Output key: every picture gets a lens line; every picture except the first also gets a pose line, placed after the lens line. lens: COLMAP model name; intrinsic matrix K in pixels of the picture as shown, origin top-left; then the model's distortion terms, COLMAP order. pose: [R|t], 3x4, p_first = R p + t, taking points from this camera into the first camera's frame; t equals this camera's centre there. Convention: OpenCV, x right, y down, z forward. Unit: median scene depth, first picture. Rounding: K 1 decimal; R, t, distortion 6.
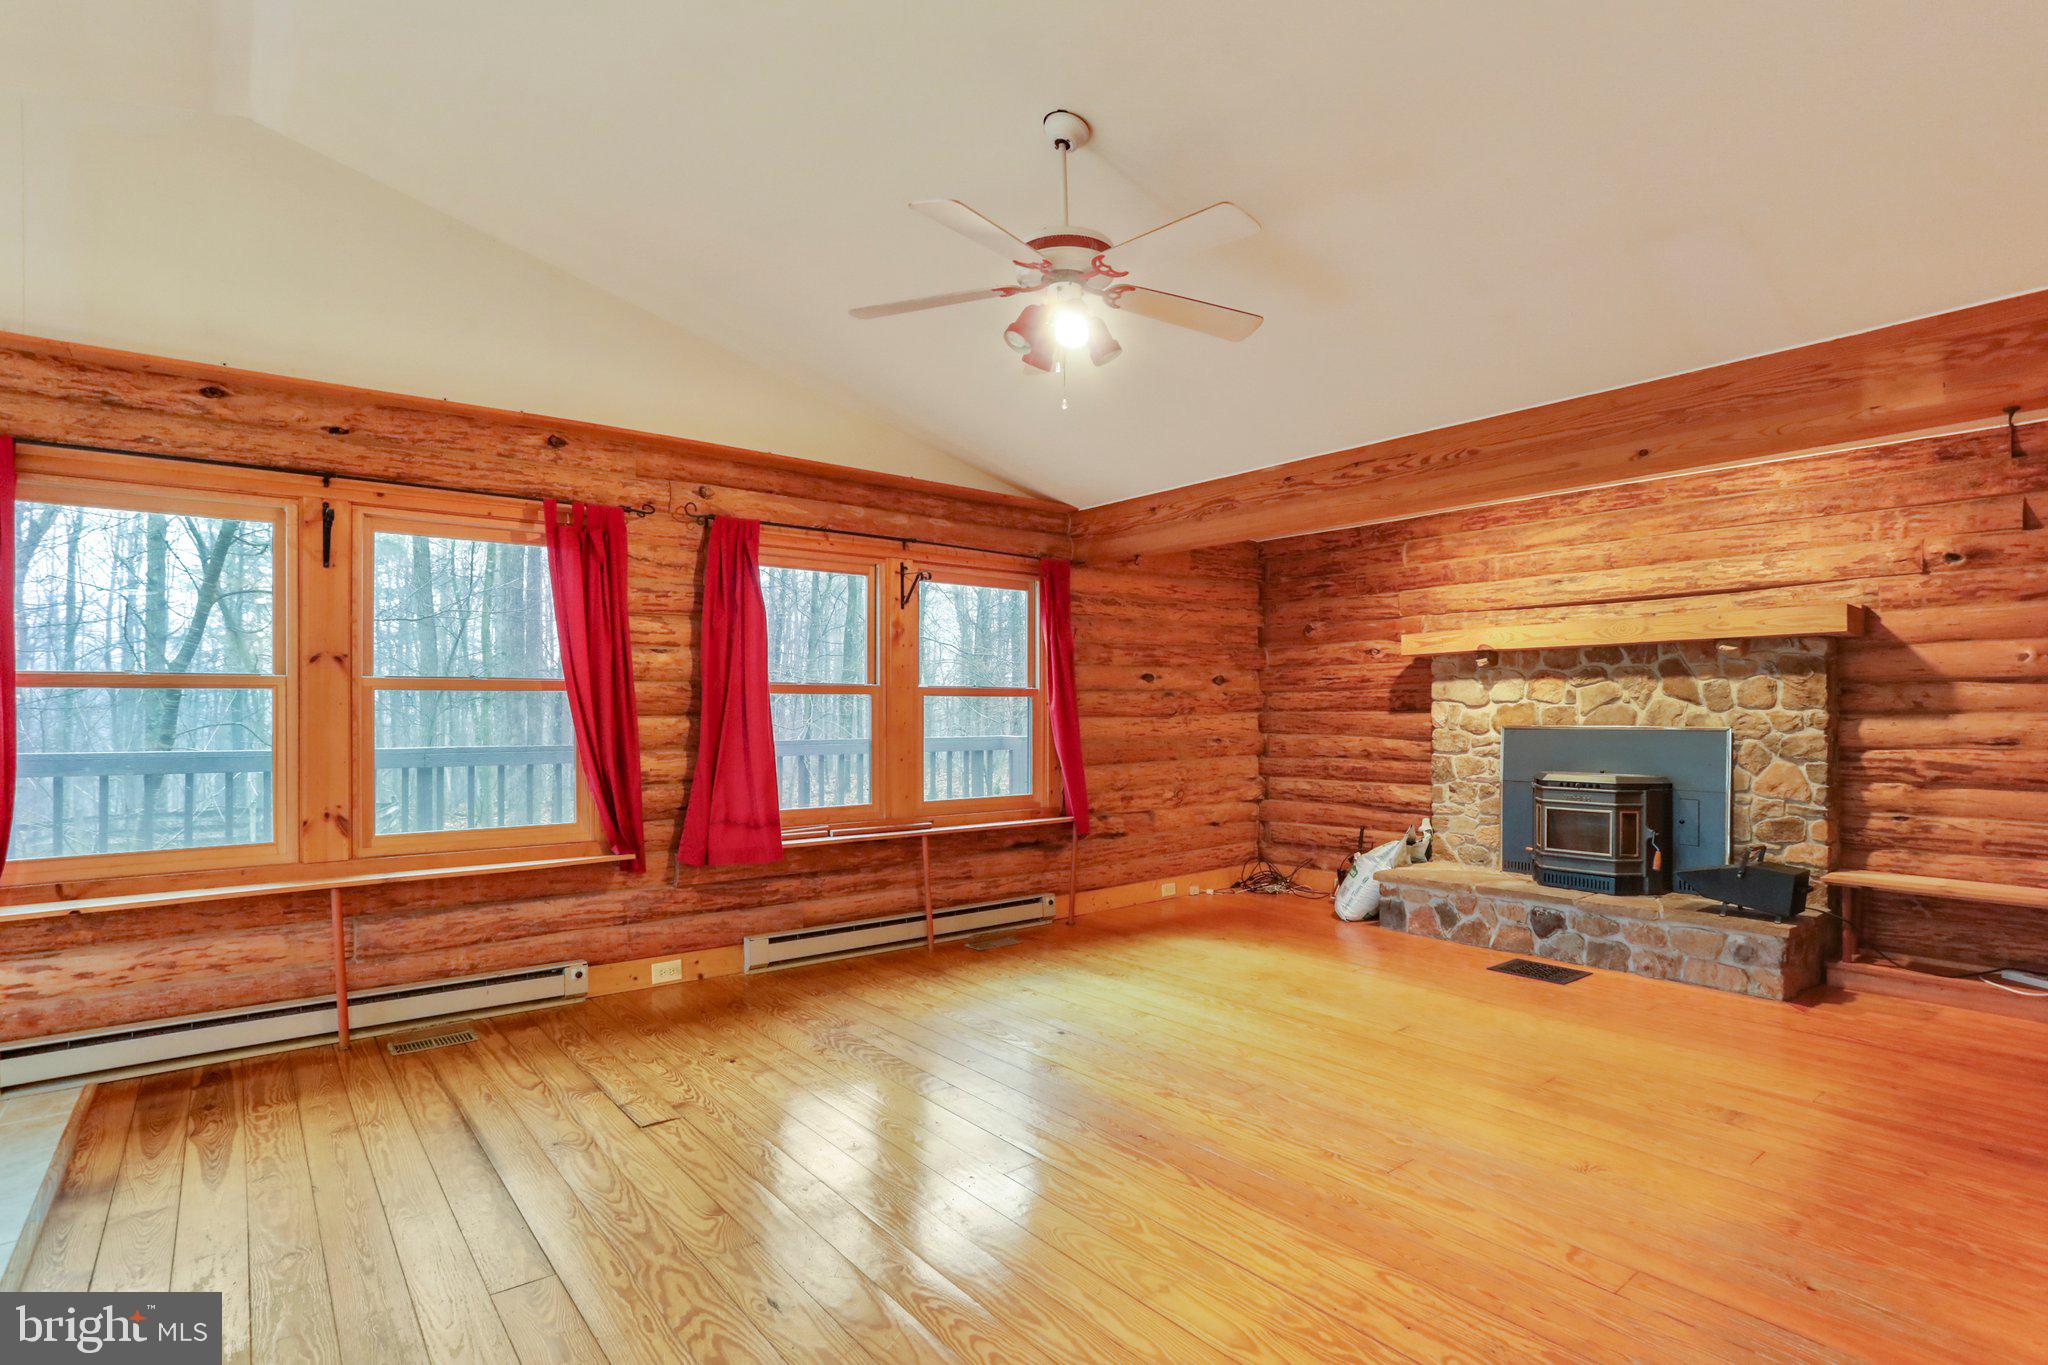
lens RADIAL K [[1000.2, 0, 995.7], [0, 1000.2, 709.9], [0, 0, 1]] dist [-0.048037, 0.015294]
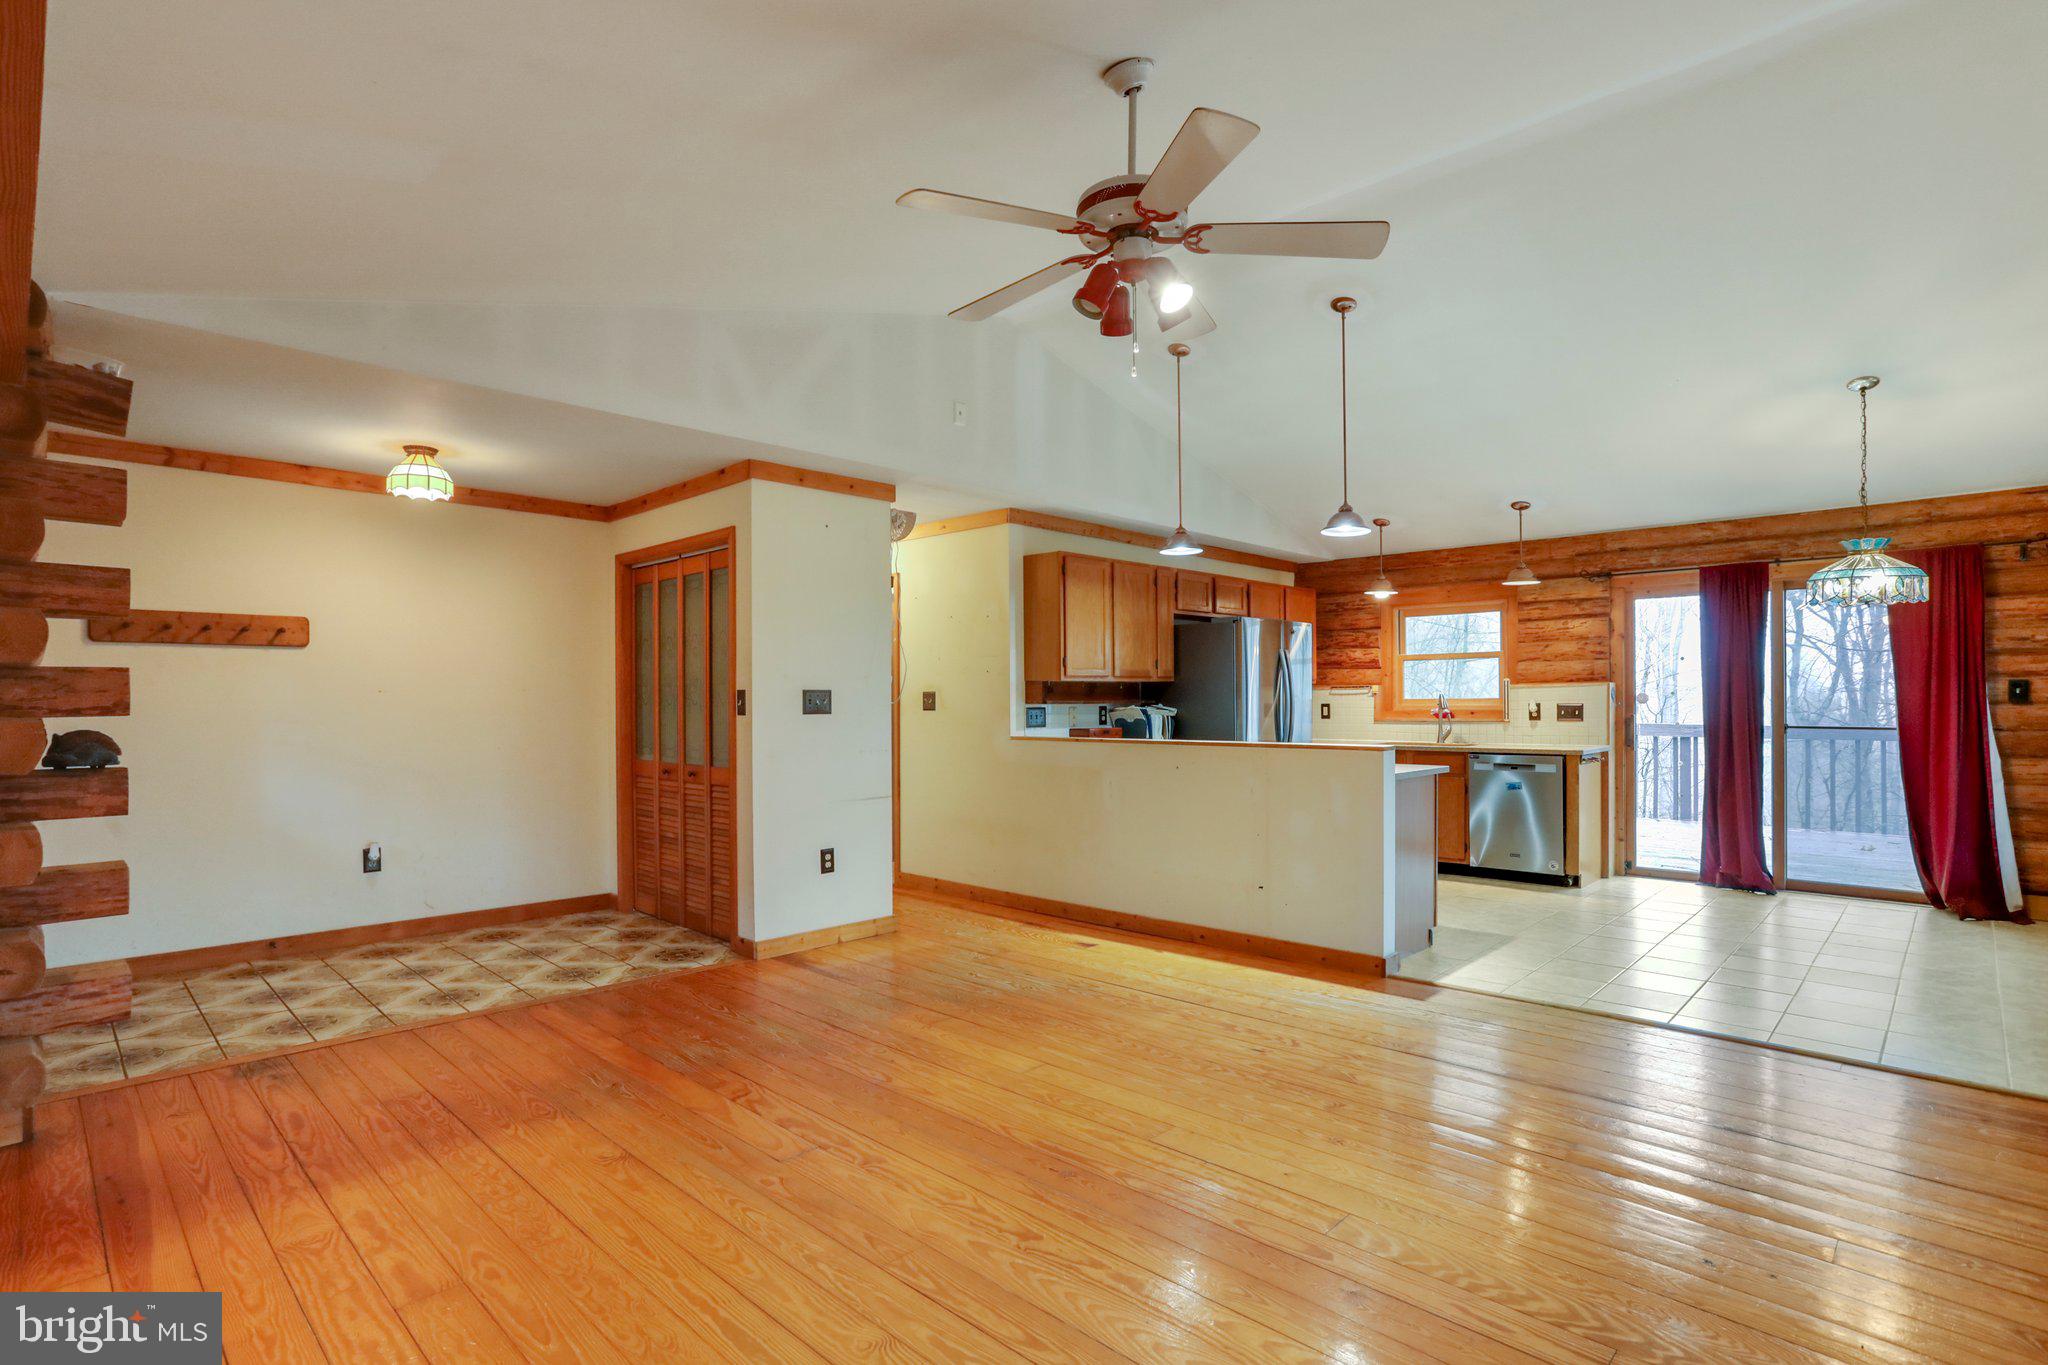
lens RADIAL K [[1000.2, 0, 1009.7], [0, 1000.2, 703.7], [0, 0, 1]] dist [-0.048037, 0.015294]
pose [[-0.991351, 0.005264, -0.131133, 0.181639], [0.004582, 0.999974, 0.005503, -0.004686], [0.131159, 0.004855, -0.991349, 1.128343]]
